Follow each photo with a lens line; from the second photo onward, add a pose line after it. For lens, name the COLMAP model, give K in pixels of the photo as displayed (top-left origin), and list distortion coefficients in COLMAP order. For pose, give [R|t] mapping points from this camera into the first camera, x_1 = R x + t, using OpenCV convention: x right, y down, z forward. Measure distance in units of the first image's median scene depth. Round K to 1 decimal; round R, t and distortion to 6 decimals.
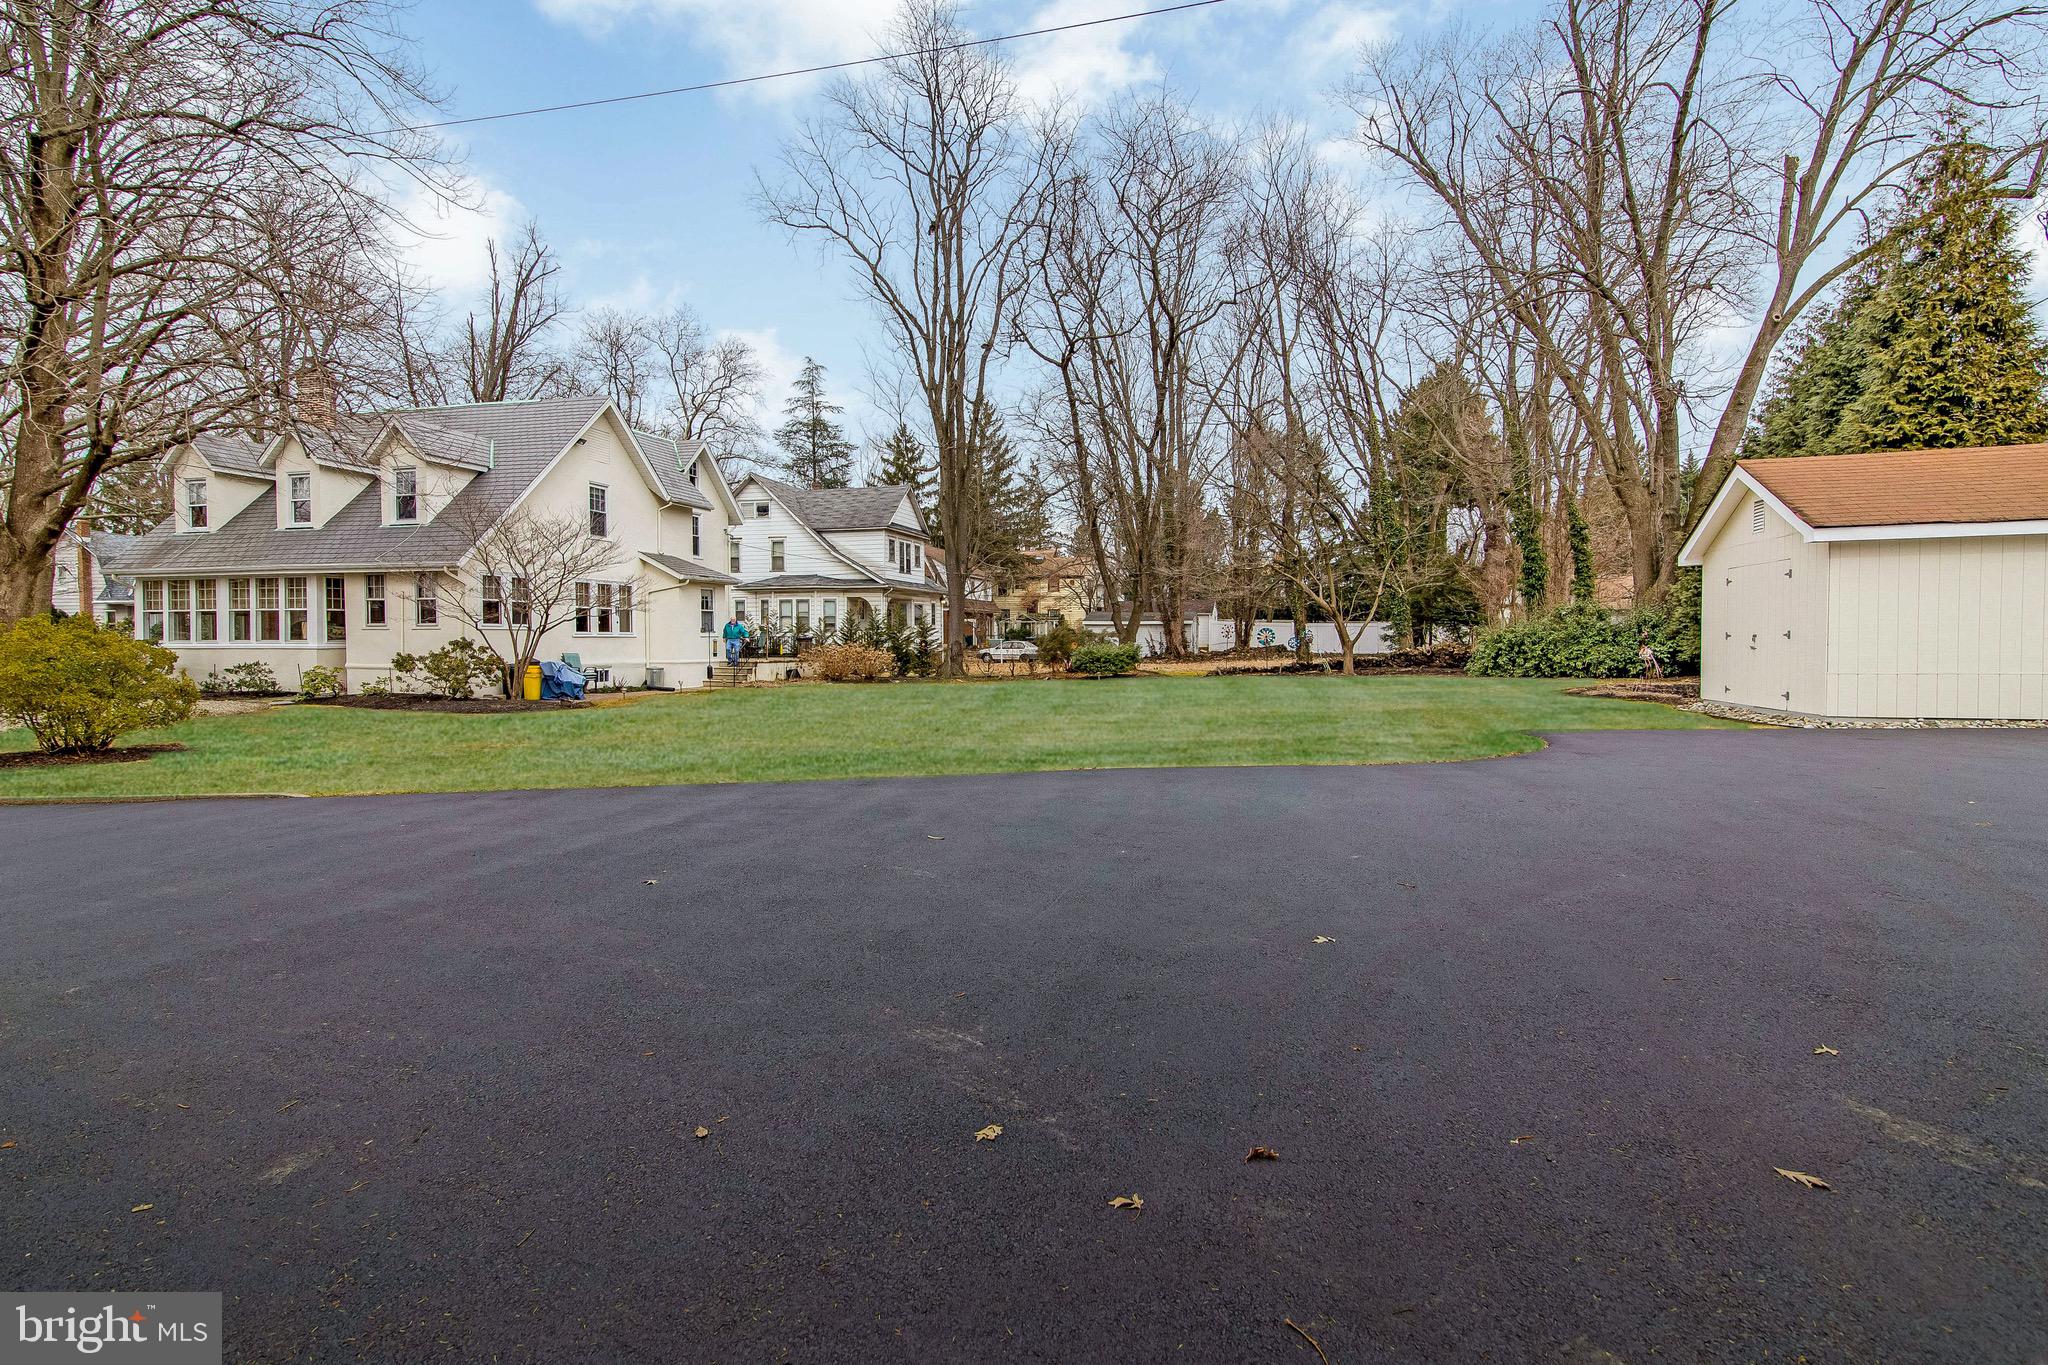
lens RADIAL K [[947.9, 0, 1030.2], [0, 947.9, 673.7], [0, 0, 1]] dist [-0.015926, 0.000391]
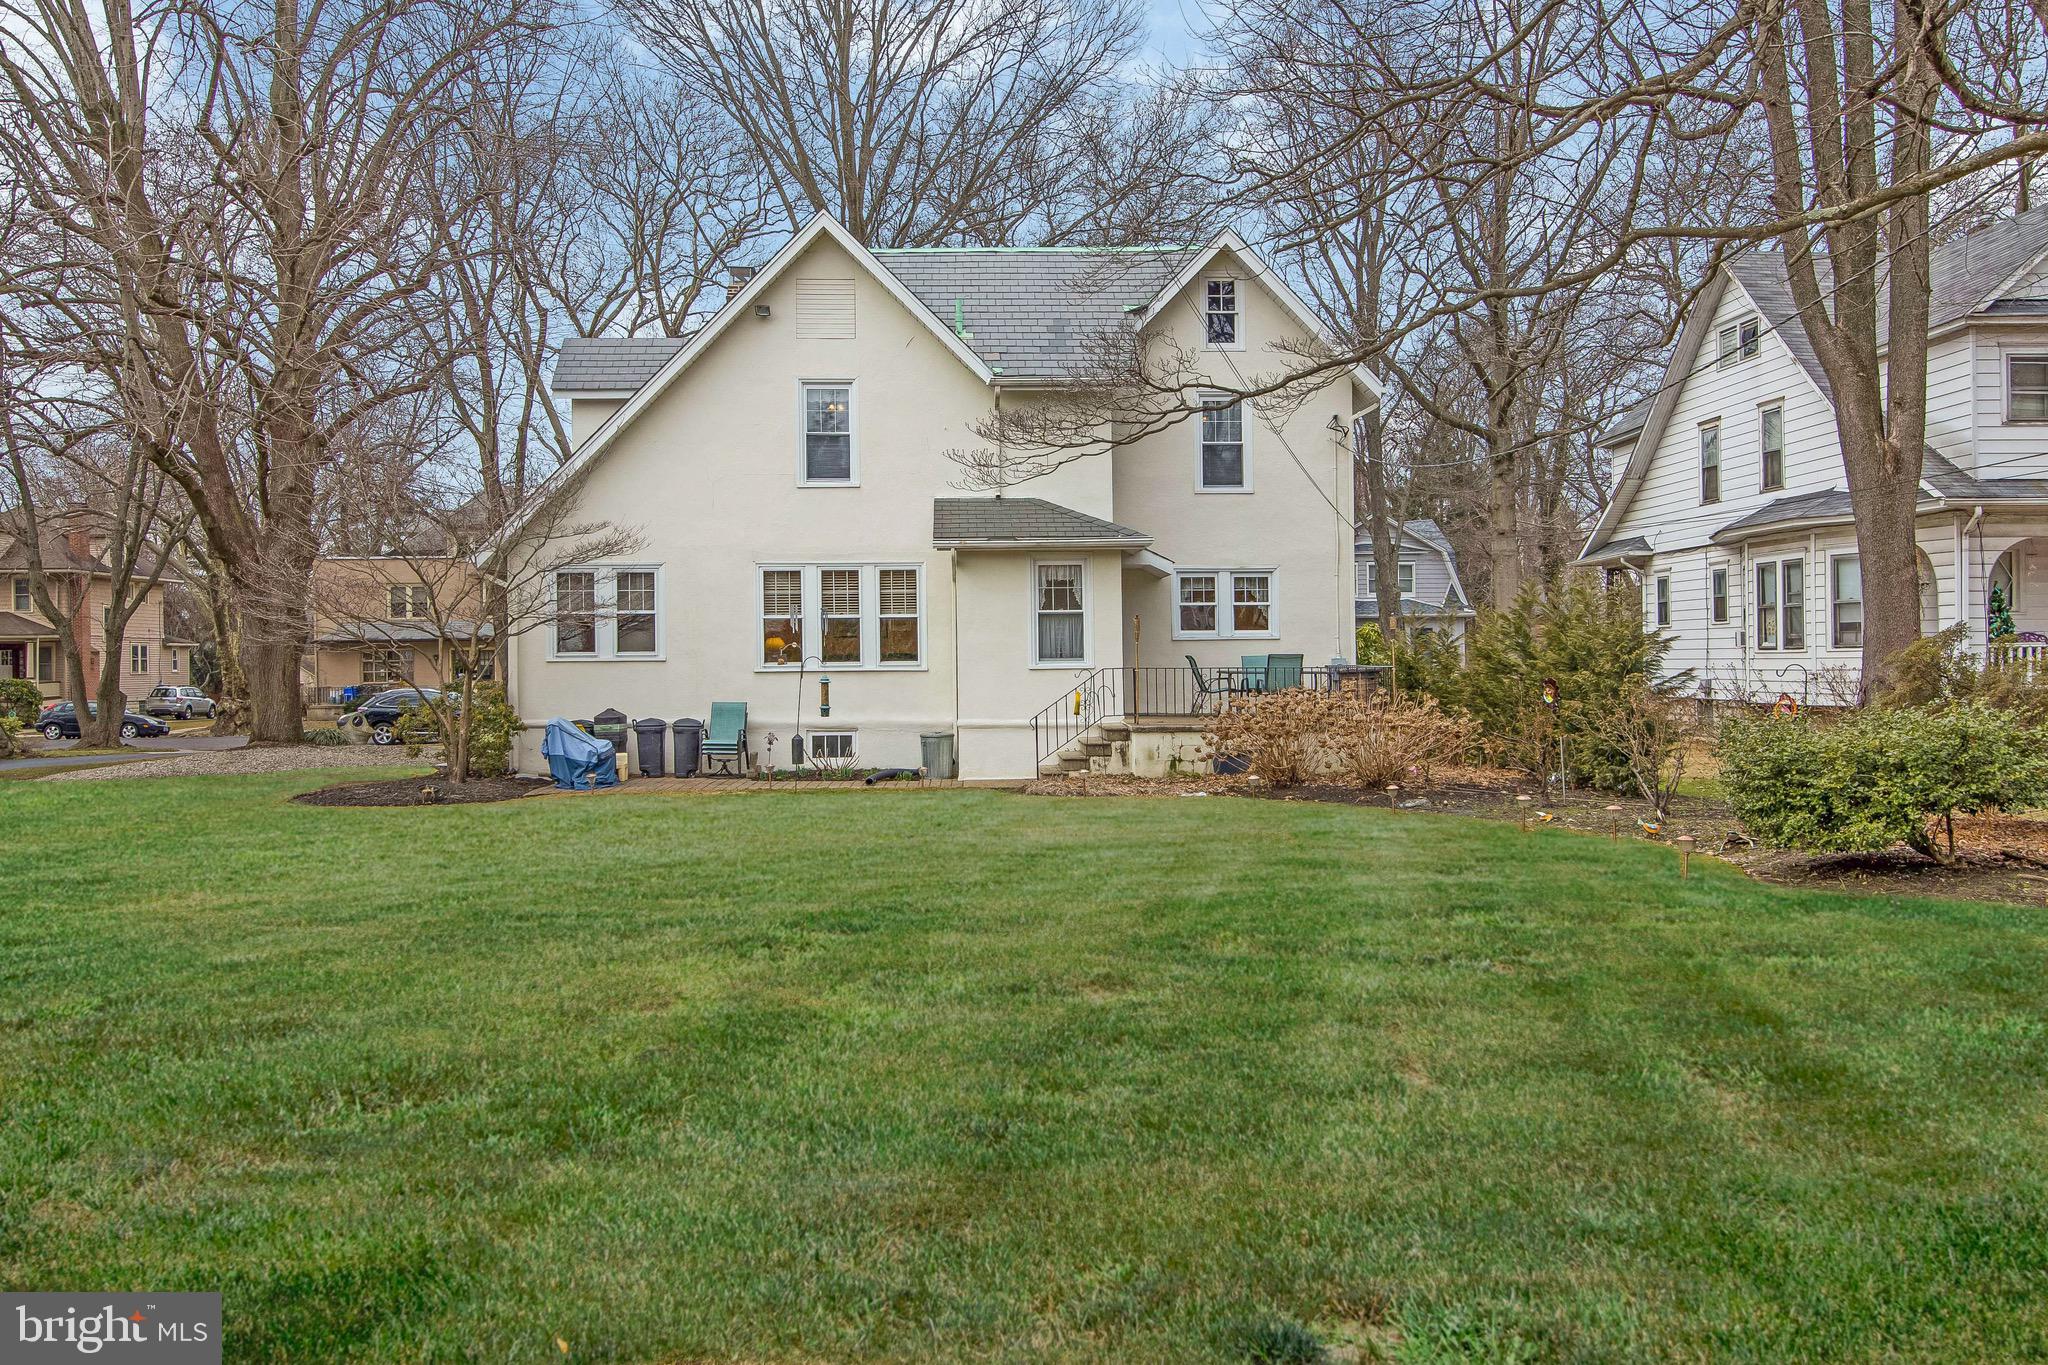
lens RADIAL K [[1662.6, 0, 1024.0], [0, 1662.6, 682.5], [0, 0, 1]] dist [-0.000177, -0.000188]
pose [[0.306199, 0.030927, -0.951465, 0.438111], [-0.033710, 0.999198, 0.021629, -0.054774], [0.951370, 0.025451, 0.306996, 0.798833]]
